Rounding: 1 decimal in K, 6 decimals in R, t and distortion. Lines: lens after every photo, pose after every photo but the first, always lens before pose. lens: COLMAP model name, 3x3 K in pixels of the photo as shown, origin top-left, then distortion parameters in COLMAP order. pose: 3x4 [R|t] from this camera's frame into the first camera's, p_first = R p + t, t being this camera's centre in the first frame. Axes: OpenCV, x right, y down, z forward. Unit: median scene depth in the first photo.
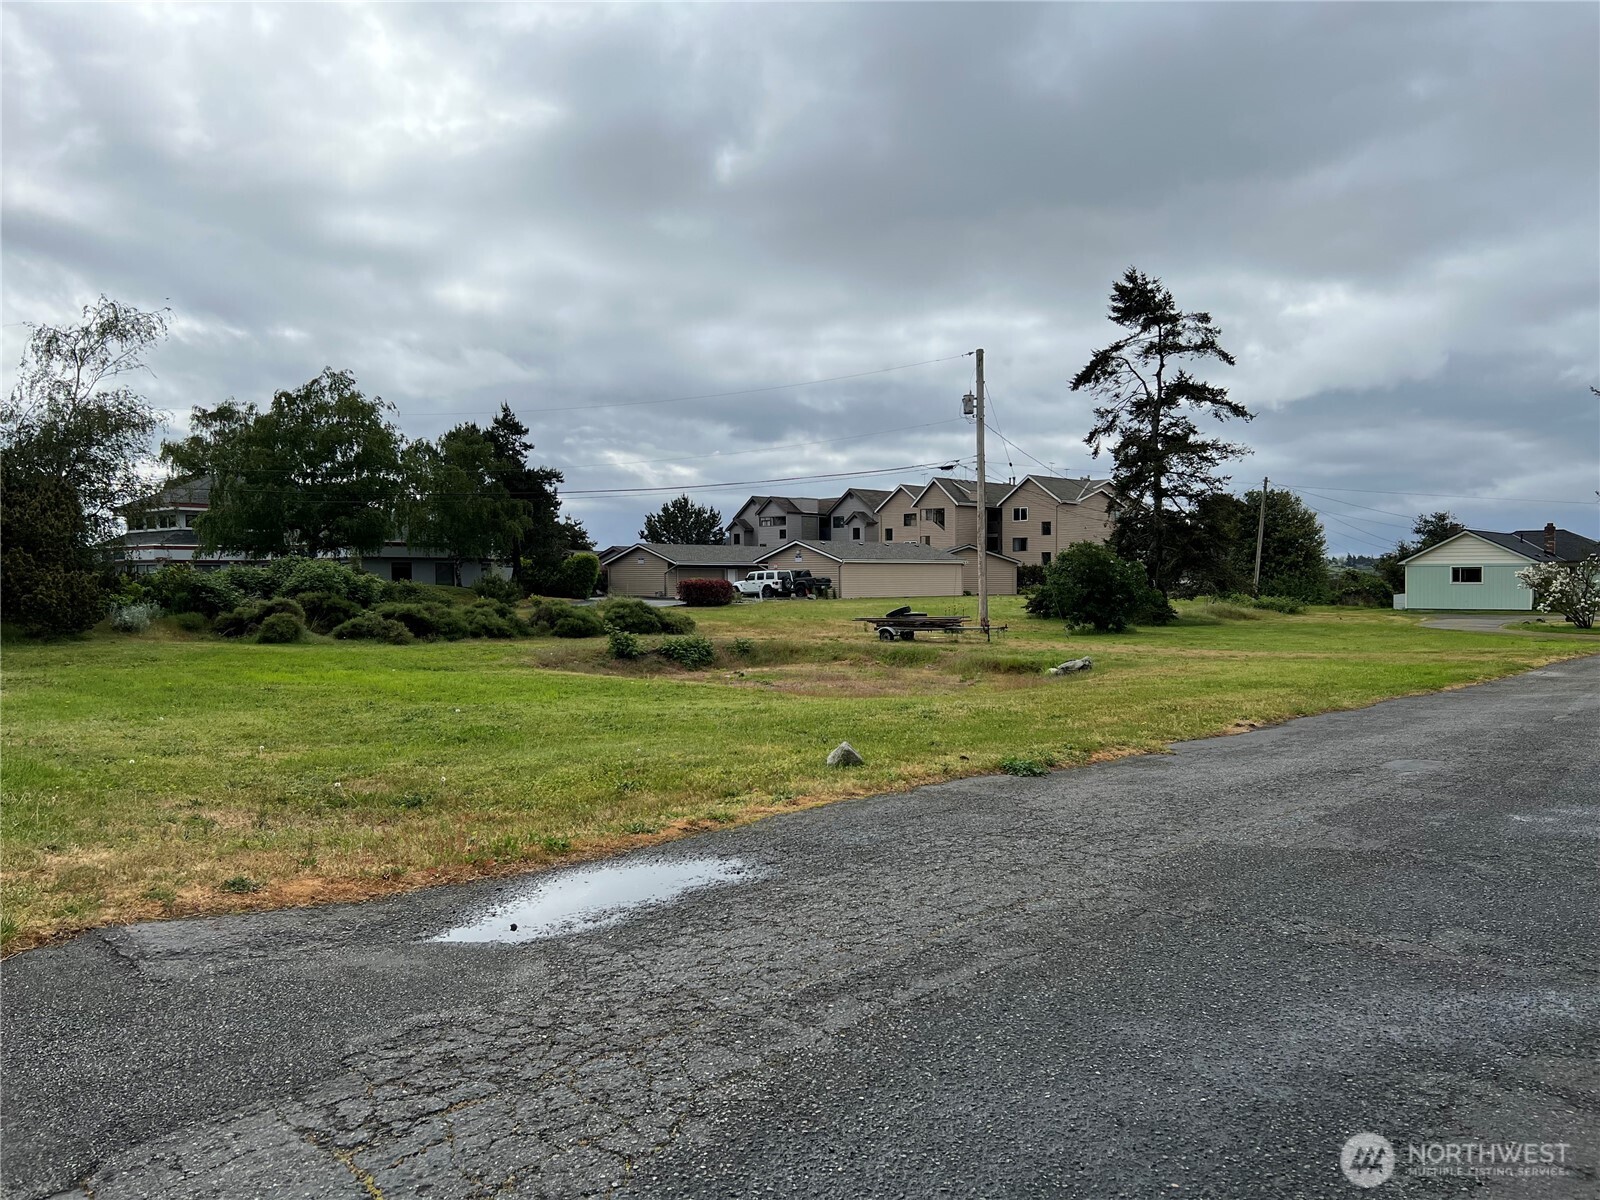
lens RADIAL K [[1200.9, 0, 797.1], [0, 1200.9, 608.6], [0, 0, 1]] dist [0.115053, -0.121721]
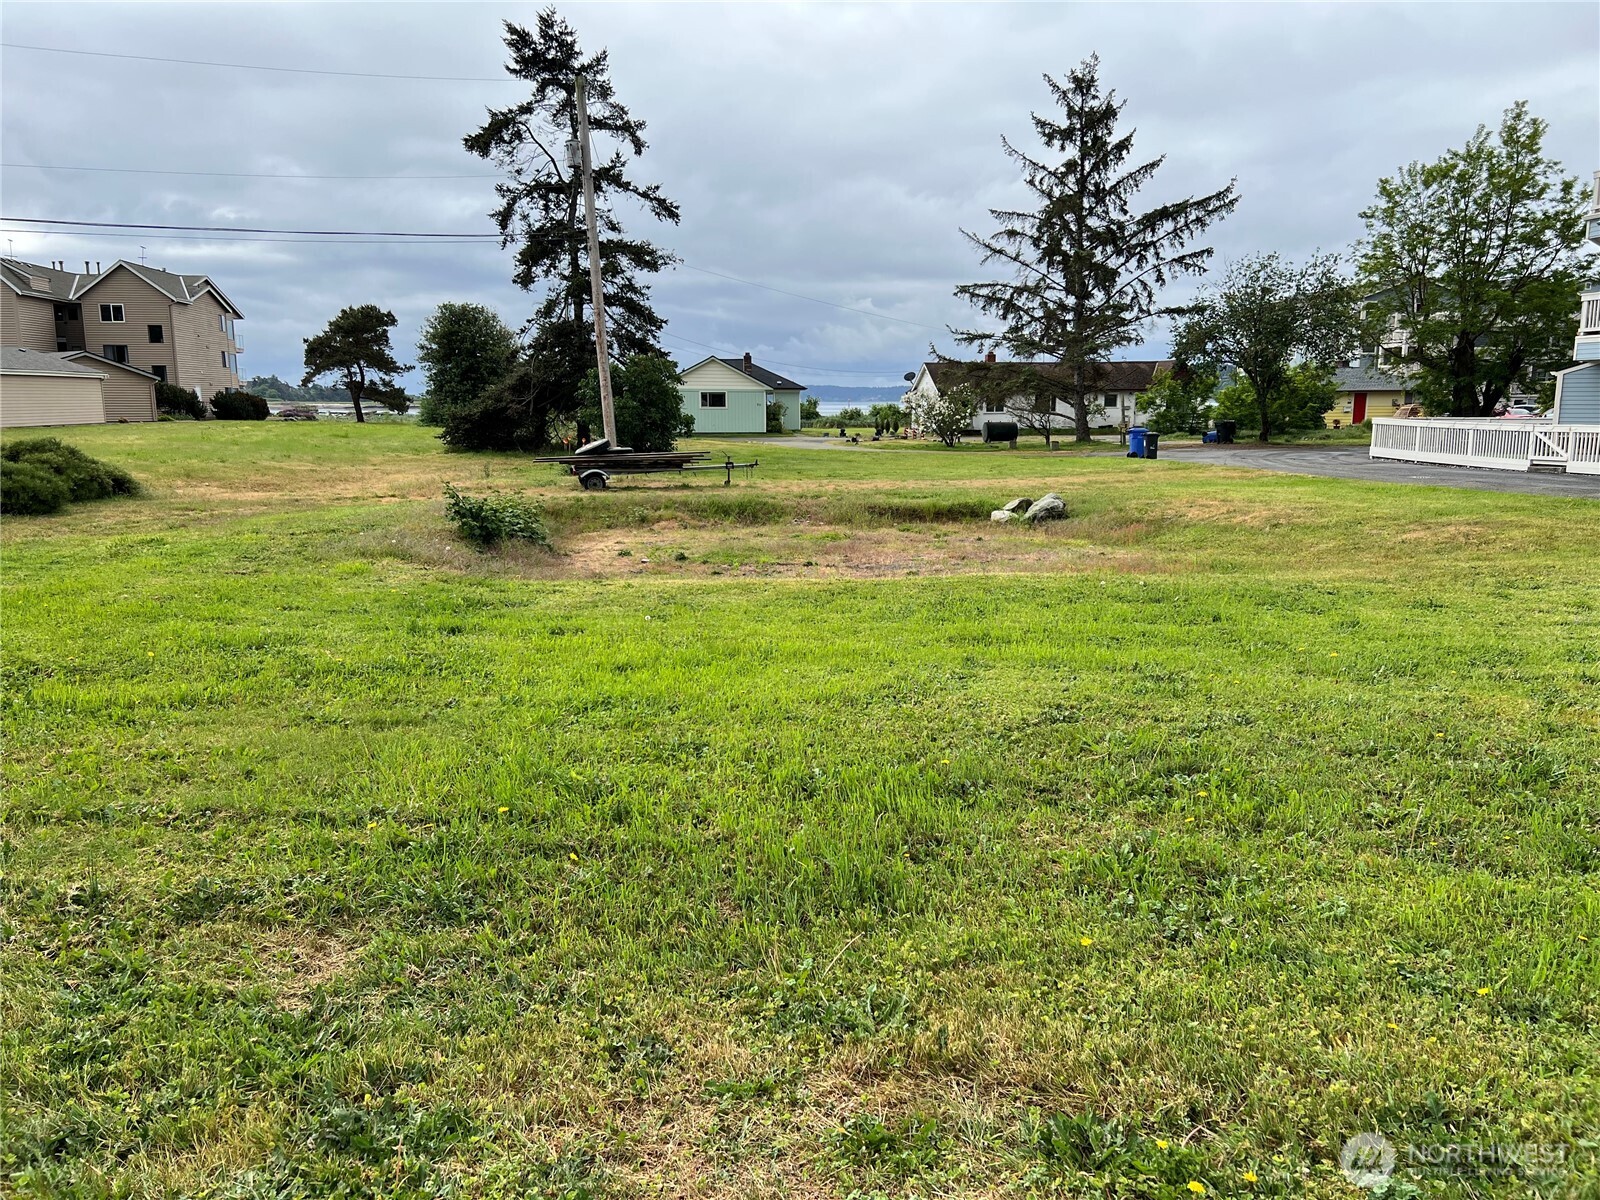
lens RADIAL K [[1214.4, 0, 800.2], [0, 1214.4, 606.7], [0, 0, 1]] dist [0.062687, -0.060385]
pose [[0.643837, -0.124361, 0.754989, -0.269483], [0.017534, 0.988843, 0.147928, -0.005891], [-0.764961, -0.082003, 0.638835, 0.308296]]
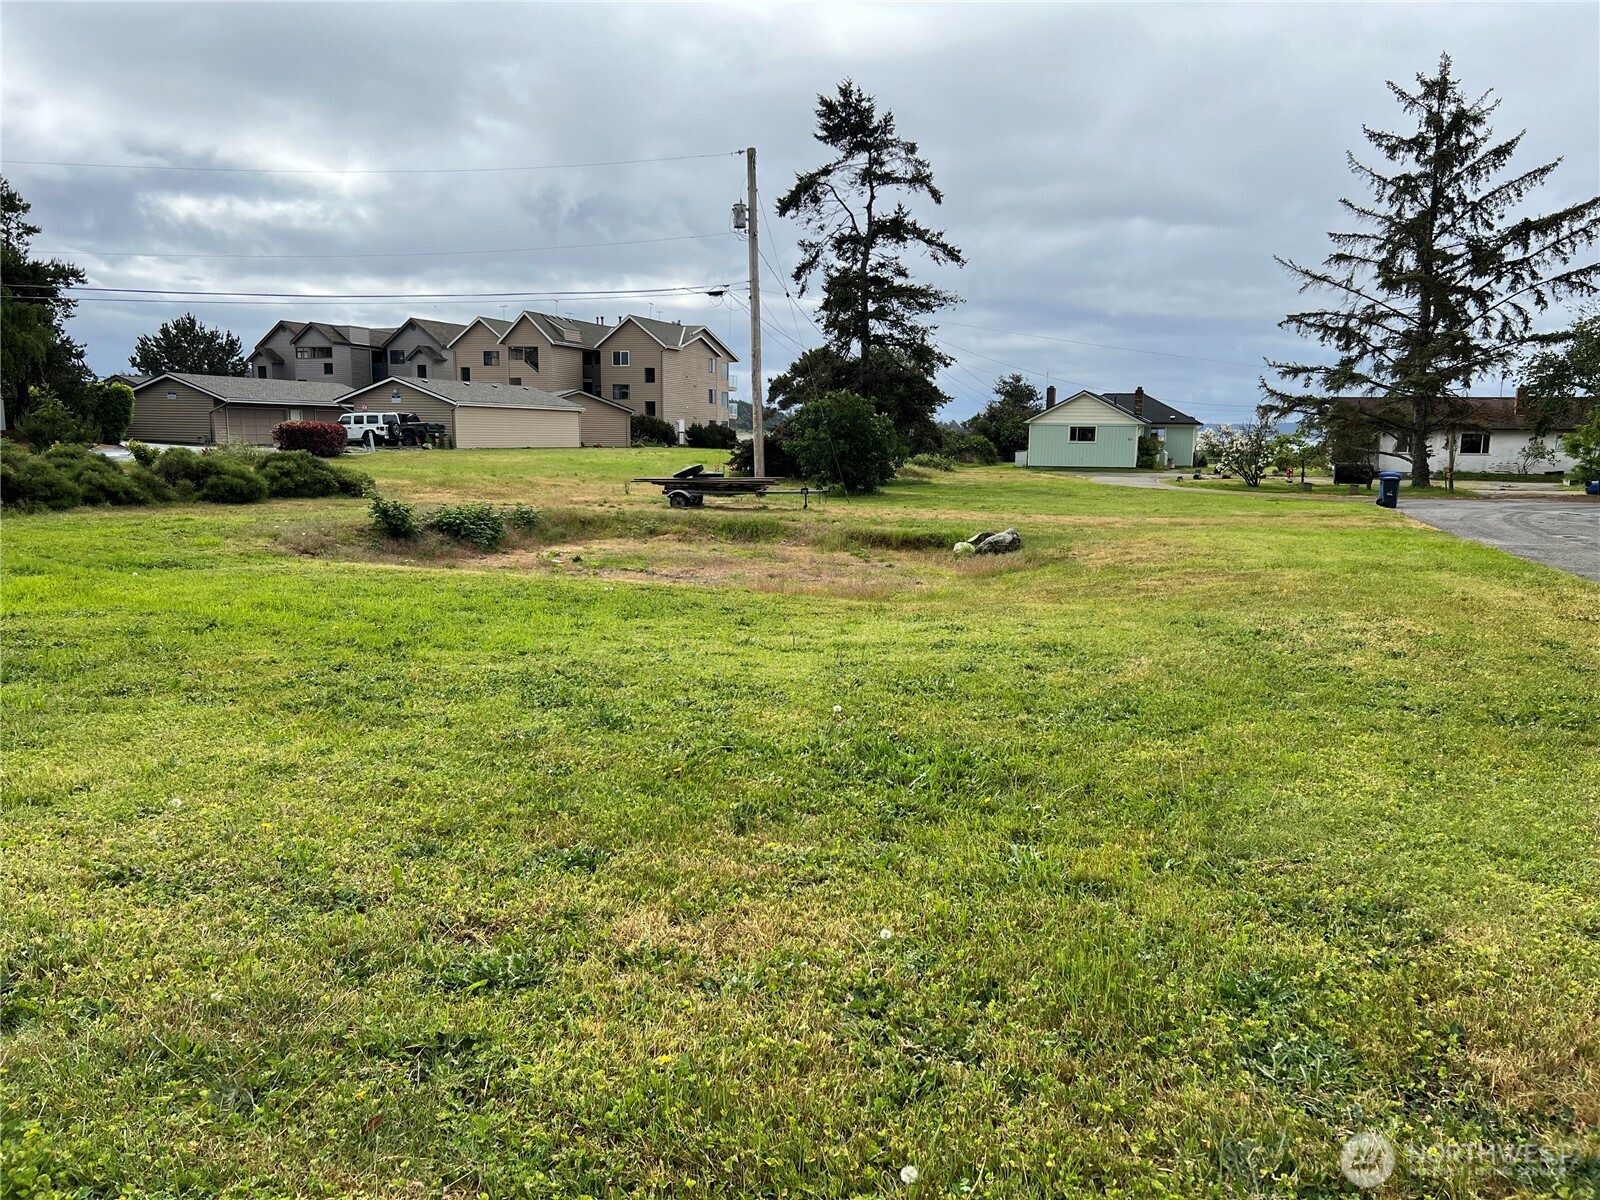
lens RADIAL K [[1214.4, 0, 800.2], [0, 1214.4, 606.7], [0, 0, 1]] dist [0.062687, -0.060385]
pose [[0.917595, -0.038660, 0.395631, -0.121181], [-0.009322, 0.992893, 0.118643, -0.003053], [-0.397406, -0.112554, 0.910714, 0.147041]]
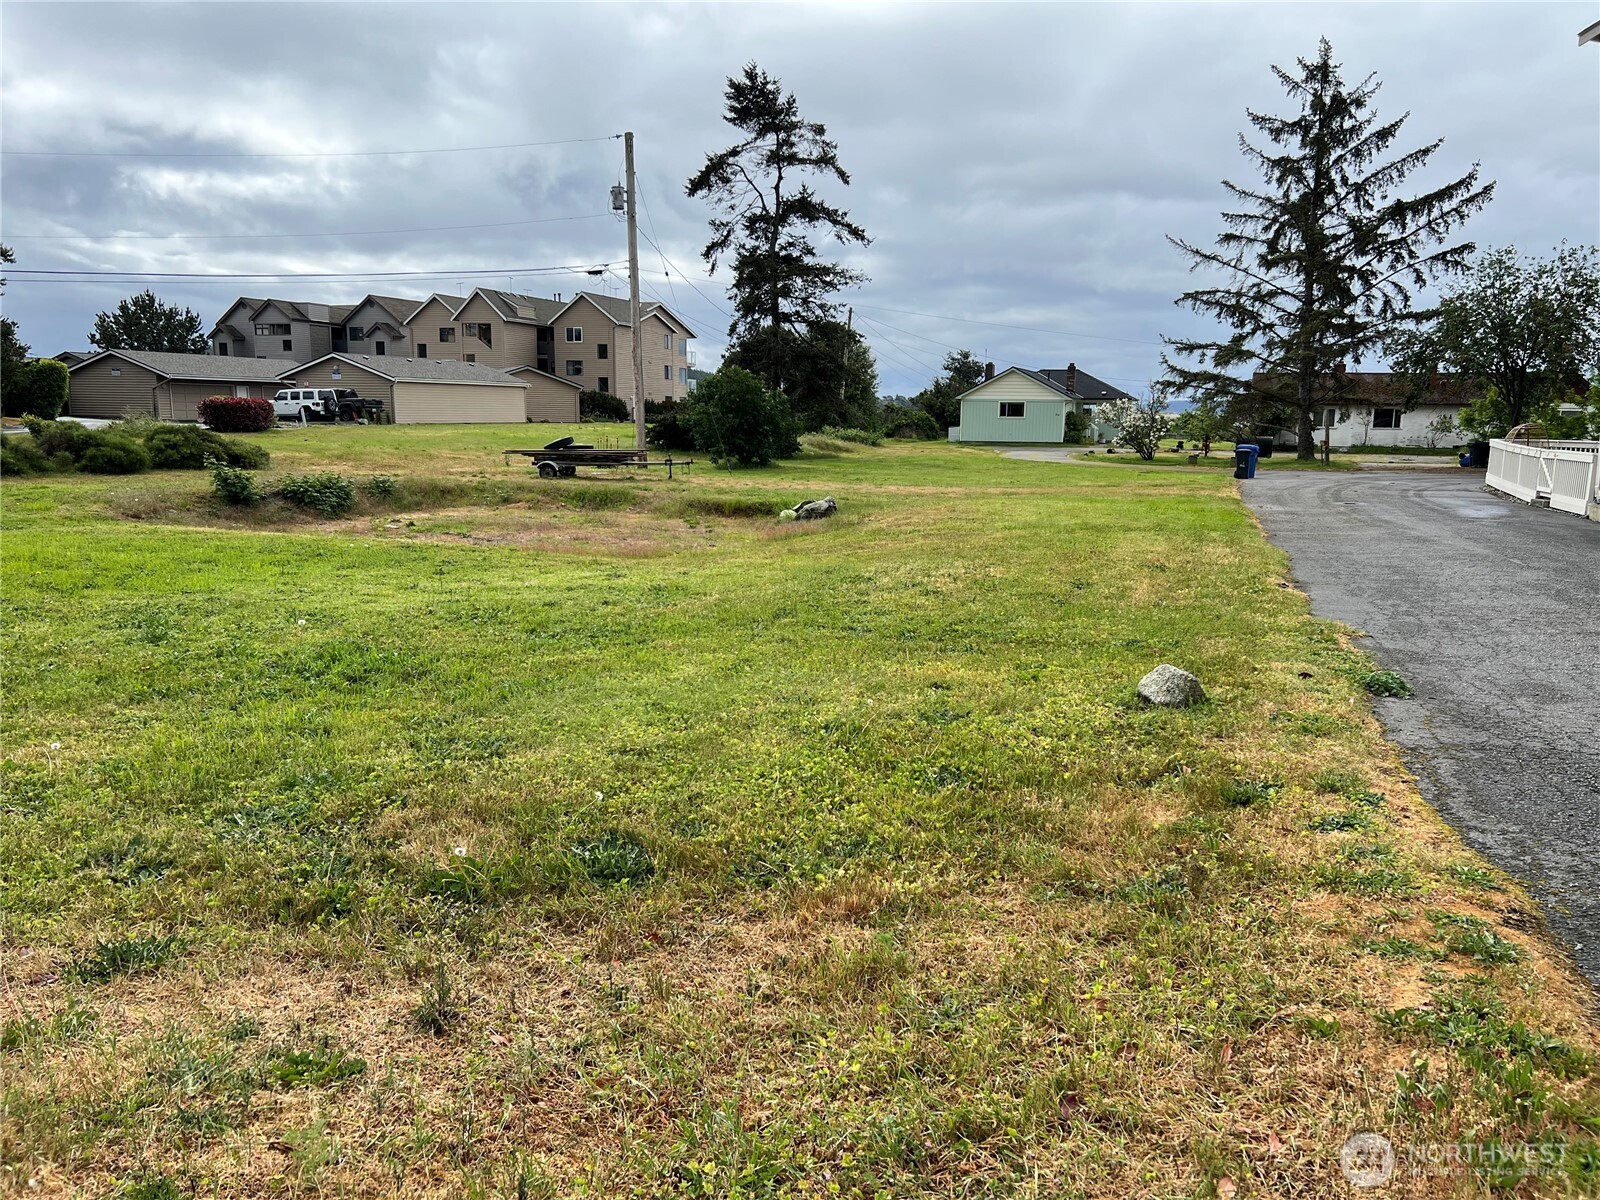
lens RADIAL K [[1214.4, 0, 800.2], [0, 1214.4, 606.7], [0, 0, 1]] dist [0.062687, -0.060385]
pose [[0.916075, -0.047523, 0.398181, -0.074778], [-0.008125, 0.990550, 0.136914, -0.001559], [-0.400925, -0.128658, 0.907032, 0.093908]]
